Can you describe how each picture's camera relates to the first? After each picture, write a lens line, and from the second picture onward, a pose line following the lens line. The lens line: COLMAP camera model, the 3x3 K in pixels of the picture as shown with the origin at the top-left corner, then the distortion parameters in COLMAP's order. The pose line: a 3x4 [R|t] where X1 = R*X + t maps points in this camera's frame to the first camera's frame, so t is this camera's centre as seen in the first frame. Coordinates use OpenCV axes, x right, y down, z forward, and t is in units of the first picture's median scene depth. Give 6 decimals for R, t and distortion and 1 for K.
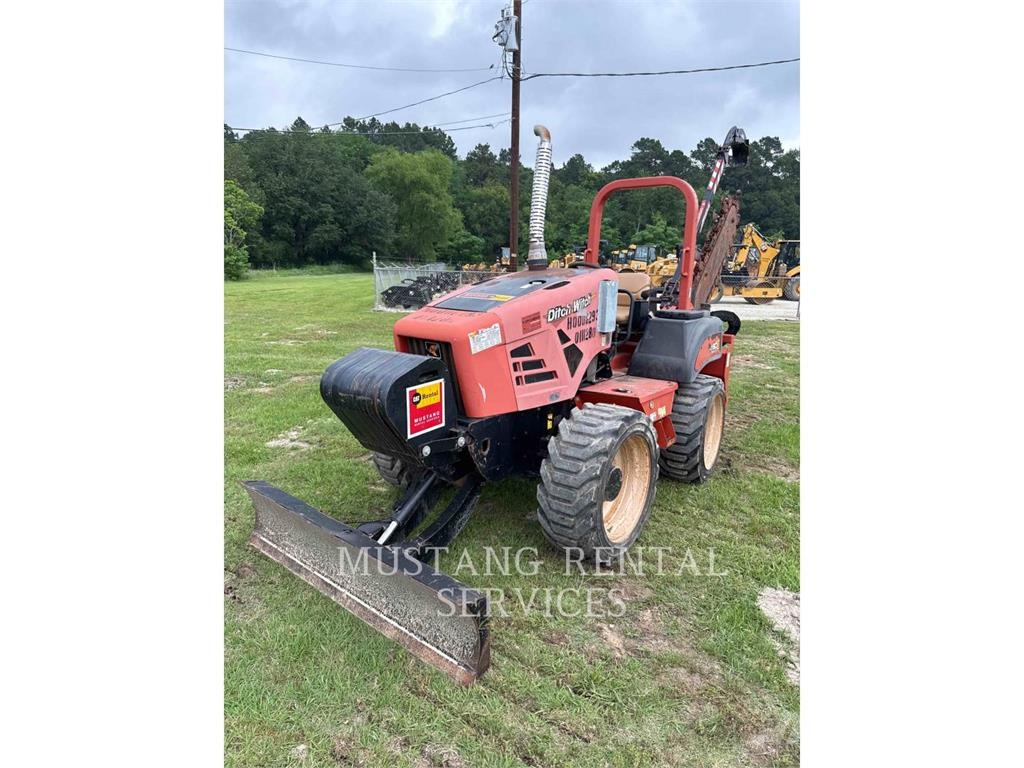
lens RADIAL K [[544.8, 0, 510.3], [0, 544.8, 382.1], [0, 0, 1]] dist [-0.004486, -0.001096]
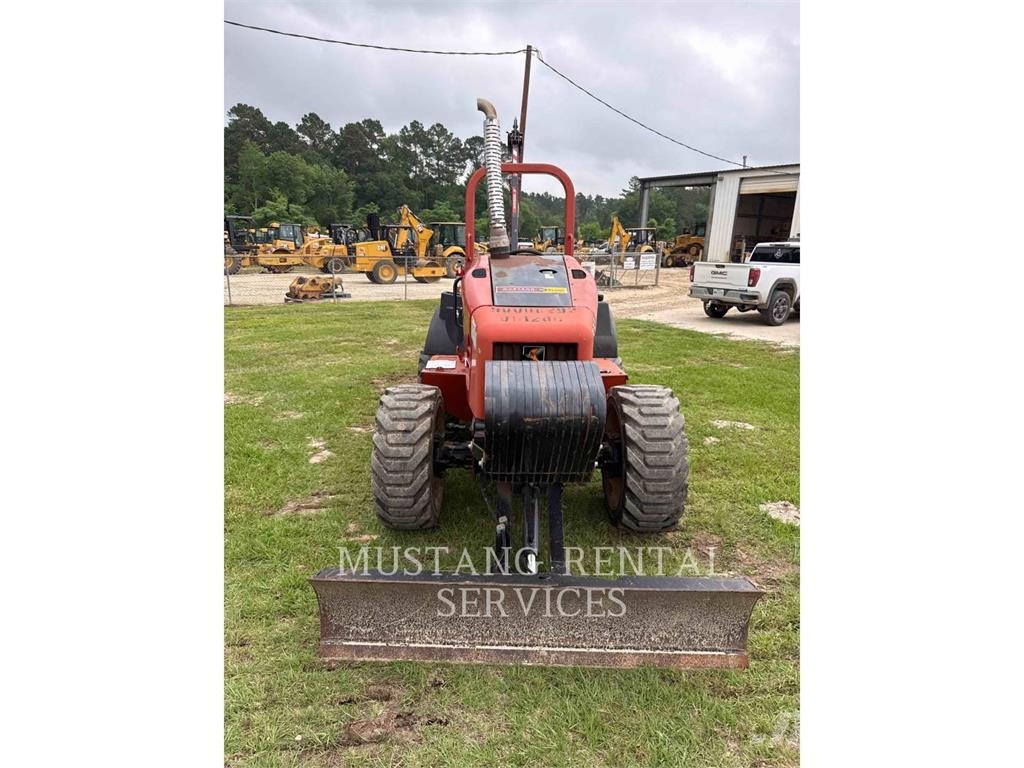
lens RADIAL K [[551.9, 0, 503.3], [0, 551.9, 385.9], [0, 0, 1]] dist [0.028822, -0.062729]
pose [[0.793447, -0.154113, 0.588805, -0.514562], [0.131549, 0.987969, 0.081320, -0.062240], [-0.594253, 0.012933, 0.804174, 0.218725]]
